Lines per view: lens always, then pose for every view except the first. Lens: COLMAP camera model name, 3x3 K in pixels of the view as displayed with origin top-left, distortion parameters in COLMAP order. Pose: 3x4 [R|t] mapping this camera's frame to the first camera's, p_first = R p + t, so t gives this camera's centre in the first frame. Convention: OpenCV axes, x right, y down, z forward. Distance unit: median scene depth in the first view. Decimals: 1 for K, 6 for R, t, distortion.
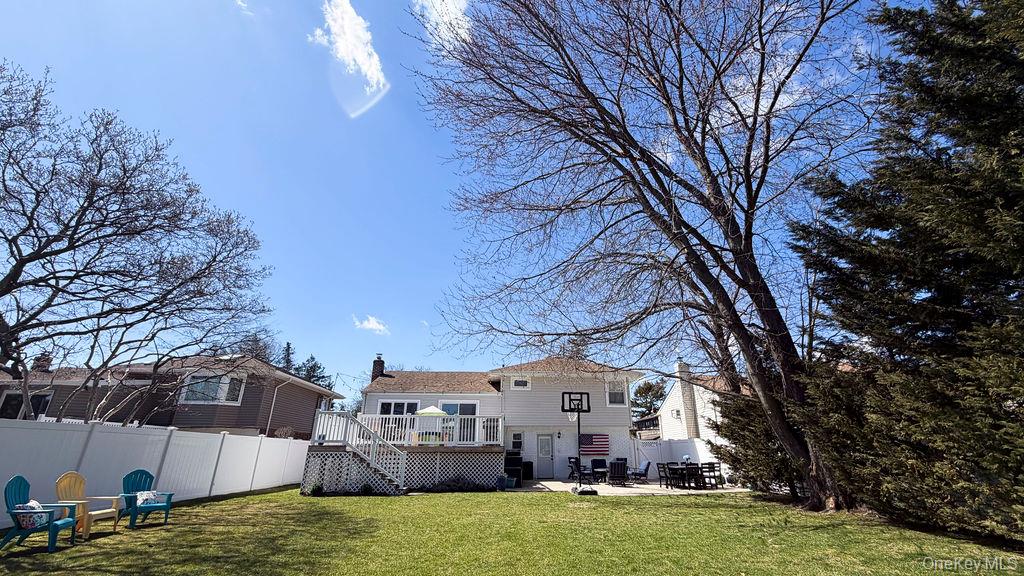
lens RADIAL K [[413.8, 0, 512.0], [0, 413.8, 288.0], [0, 0, 1]] dist [0.000638, -0.000437]
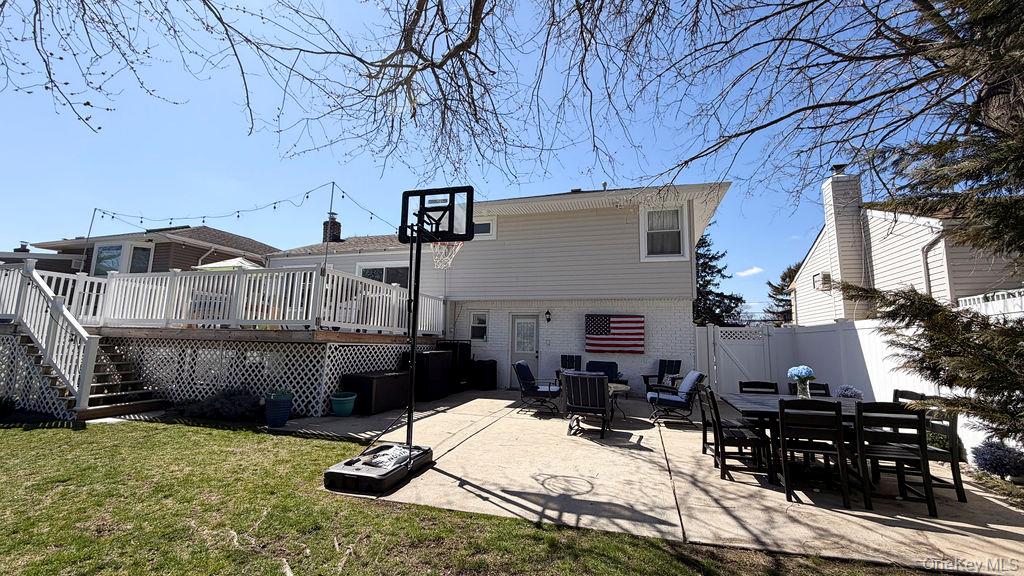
lens RADIAL K [[413.8, 0, 512.0], [0, 413.8, 288.0], [0, 0, 1]] dist [0.000638, -0.000437]
pose [[0.945630, -0.022069, -0.324495, 0.329194], [0.099751, 0.969293, 0.224769, 0.261547], [0.309571, -0.244917, 0.918794, 0.671927]]
